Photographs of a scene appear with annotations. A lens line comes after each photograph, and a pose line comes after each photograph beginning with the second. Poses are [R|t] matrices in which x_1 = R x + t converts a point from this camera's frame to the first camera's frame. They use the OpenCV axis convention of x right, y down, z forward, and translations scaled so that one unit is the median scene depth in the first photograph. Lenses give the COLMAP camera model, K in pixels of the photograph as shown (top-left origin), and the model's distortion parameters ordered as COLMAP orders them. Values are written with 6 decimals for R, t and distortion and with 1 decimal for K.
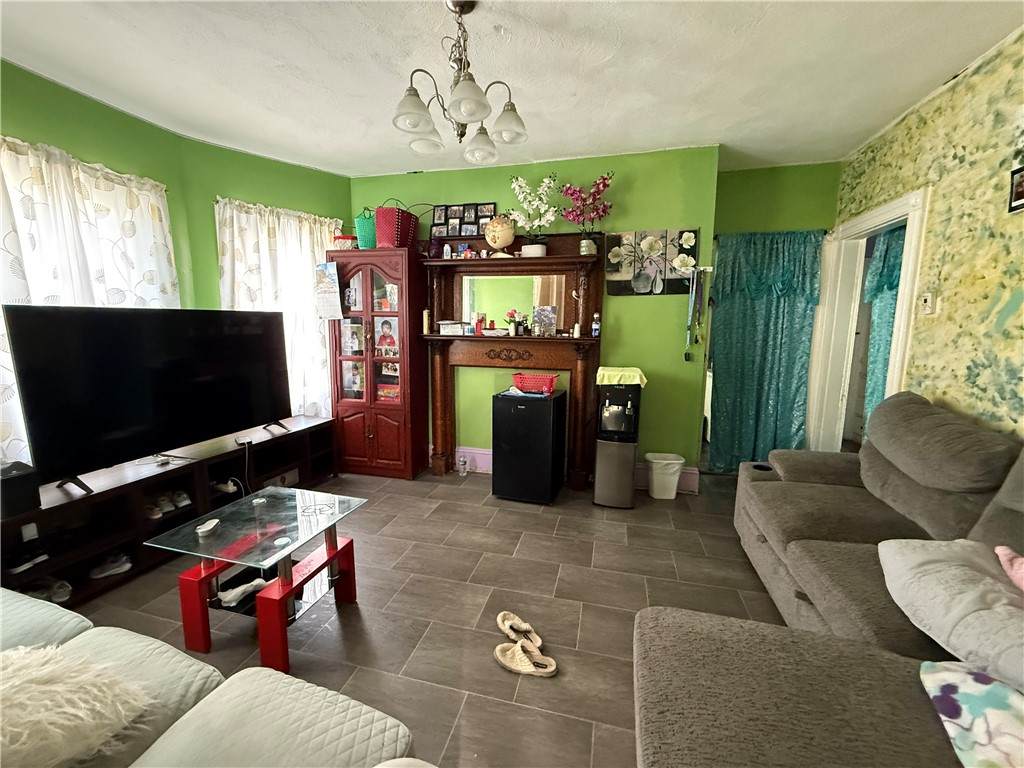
lens RADIAL K [[413.5, 0, 512.0], [0, 413.5, 384.0], [0, 0, 1]] dist [-0.000409, -0.000061]
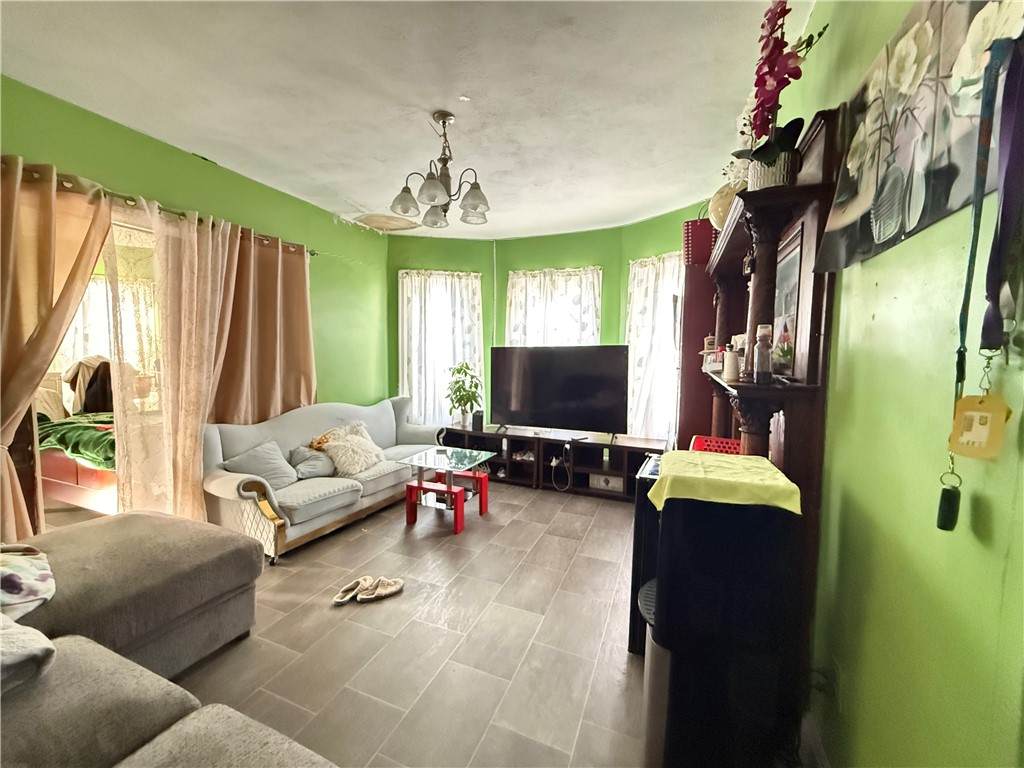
lens RADIAL K [[413.5, 0, 512.0], [0, 413.5, 384.0], [0, 0, 1]] dist [-0.000409, -0.000061]
pose [[-0.136545, 0.062635, -0.988652, 0.675689], [-0.151925, 0.984869, 0.083378, -0.110746], [0.978915, 0.161586, -0.124963, 0.830920]]
